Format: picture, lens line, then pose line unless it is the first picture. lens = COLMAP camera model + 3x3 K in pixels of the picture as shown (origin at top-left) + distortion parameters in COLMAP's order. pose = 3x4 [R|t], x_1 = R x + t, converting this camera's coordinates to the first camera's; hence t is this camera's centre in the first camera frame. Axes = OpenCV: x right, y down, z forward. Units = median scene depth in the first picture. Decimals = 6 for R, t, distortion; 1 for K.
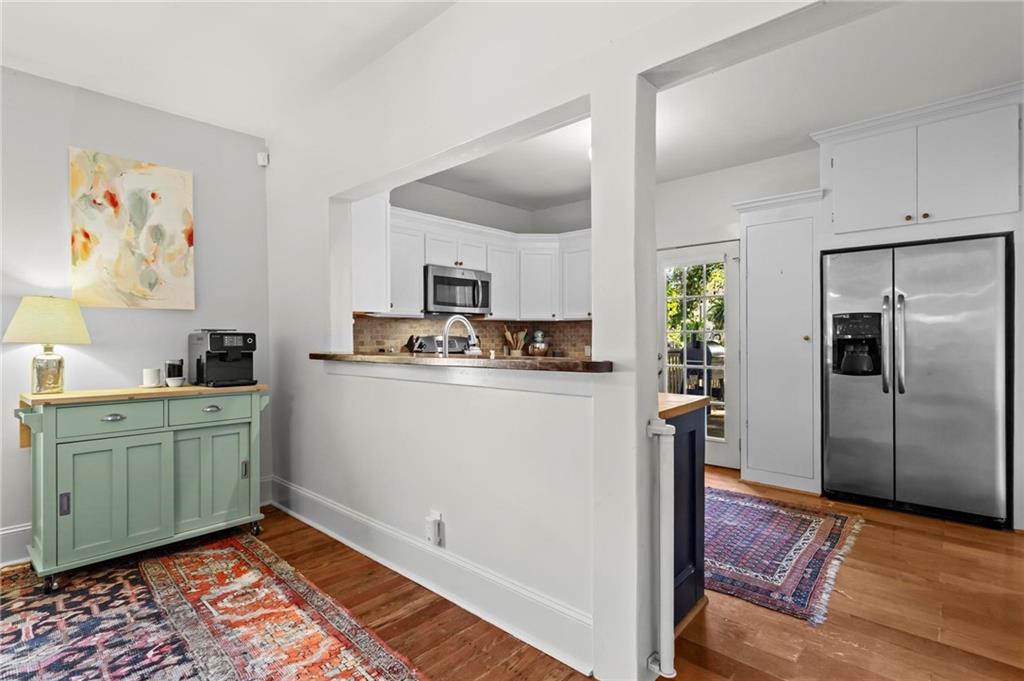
lens RADIAL K [[485.0, 0, 505.3], [0, 485.0, 342.4], [0, 0, 1]] dist [-0.008719, 0.005548]
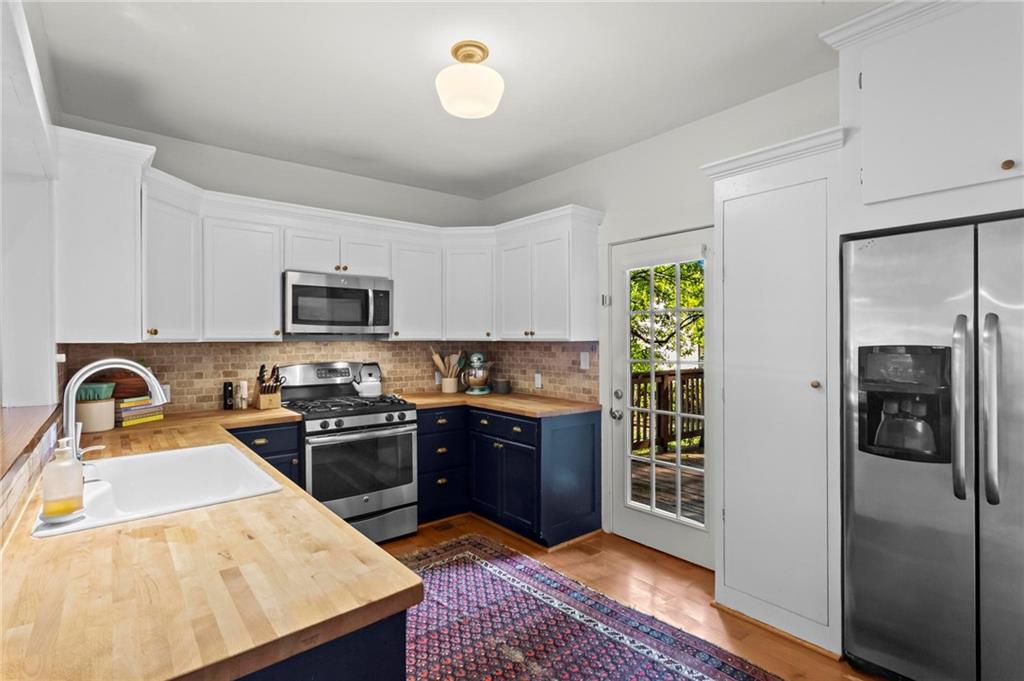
lens RADIAL K [[485.0, 0, 505.2], [0, 485.0, 343.2], [0, 0, 1]] dist [-0.008719, 0.005548]
pose [[0.989958, 0.003728, -0.141311, 0.355678], [-0.004380, 0.999981, -0.004306, -0.058768], [0.141292, 0.004881, 0.989956, 0.391190]]
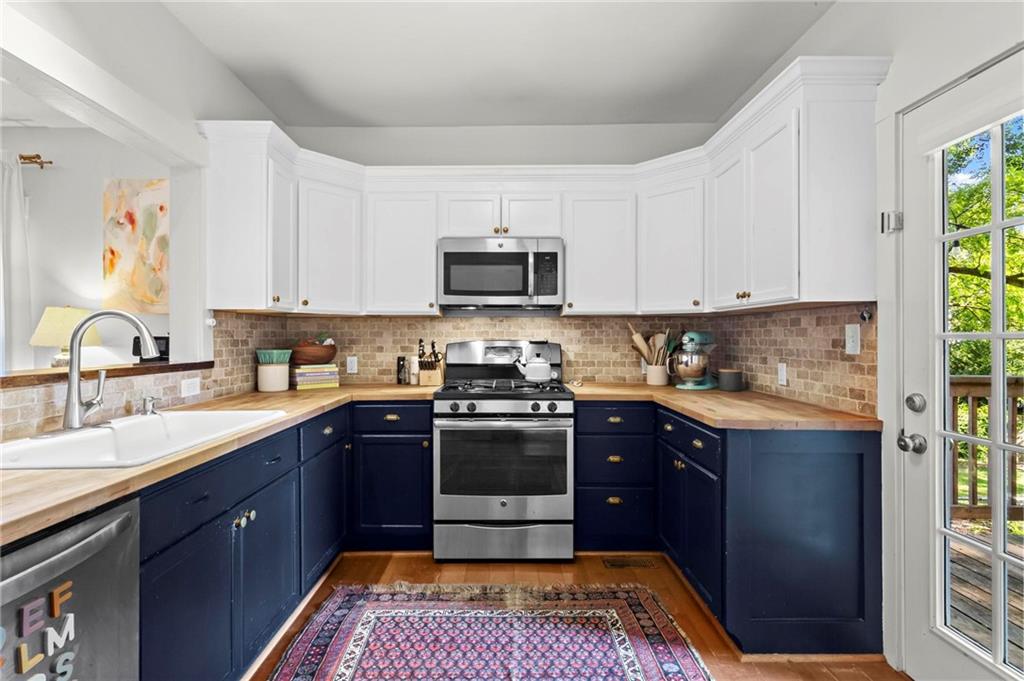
lens RADIAL K [[485.0, 0, 501.9], [0, 485.0, 338.2], [0, 0, 1]] dist [-0.008719, 0.005548]
pose [[0.680611, 0.005563, -0.732624, 0.520254], [-0.013141, 0.999903, -0.004615, -0.018565], [0.732527, 0.012769, 0.680618, 0.751023]]
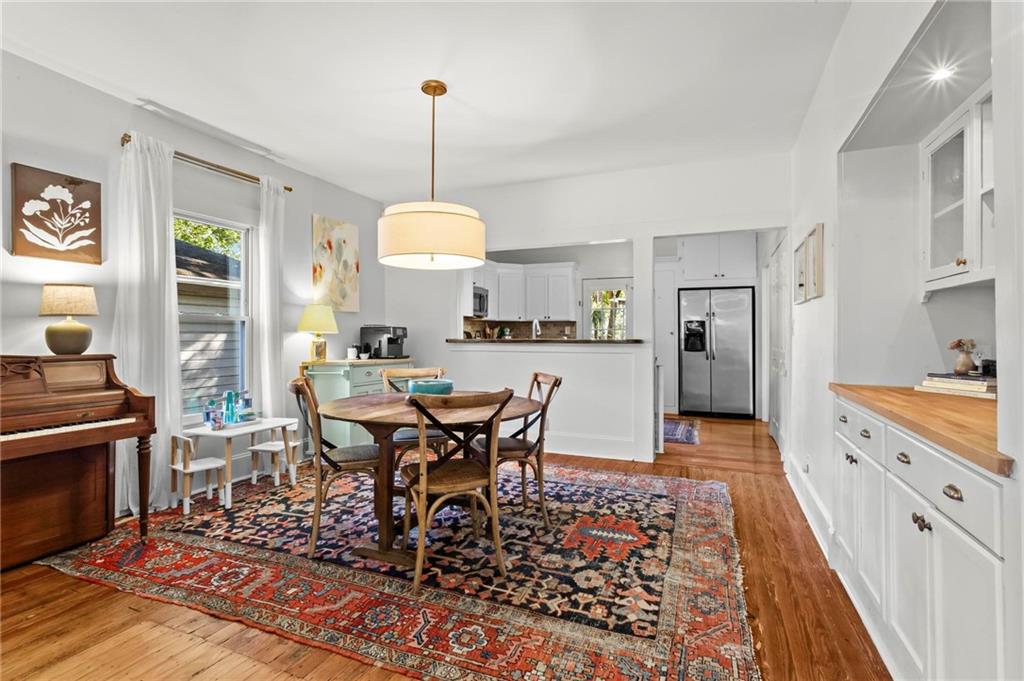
lens RADIAL K [[485.0, 0, 504.4], [0, 485.0, 330.8], [0, 0, 1]] dist [-0.008719, 0.005548]
pose [[0.943084, 0.008088, 0.332456, -0.689206], [-0.001695, 0.999808, -0.019514, 0.022503], [-0.332551, 0.017839, 0.942917, -0.635259]]
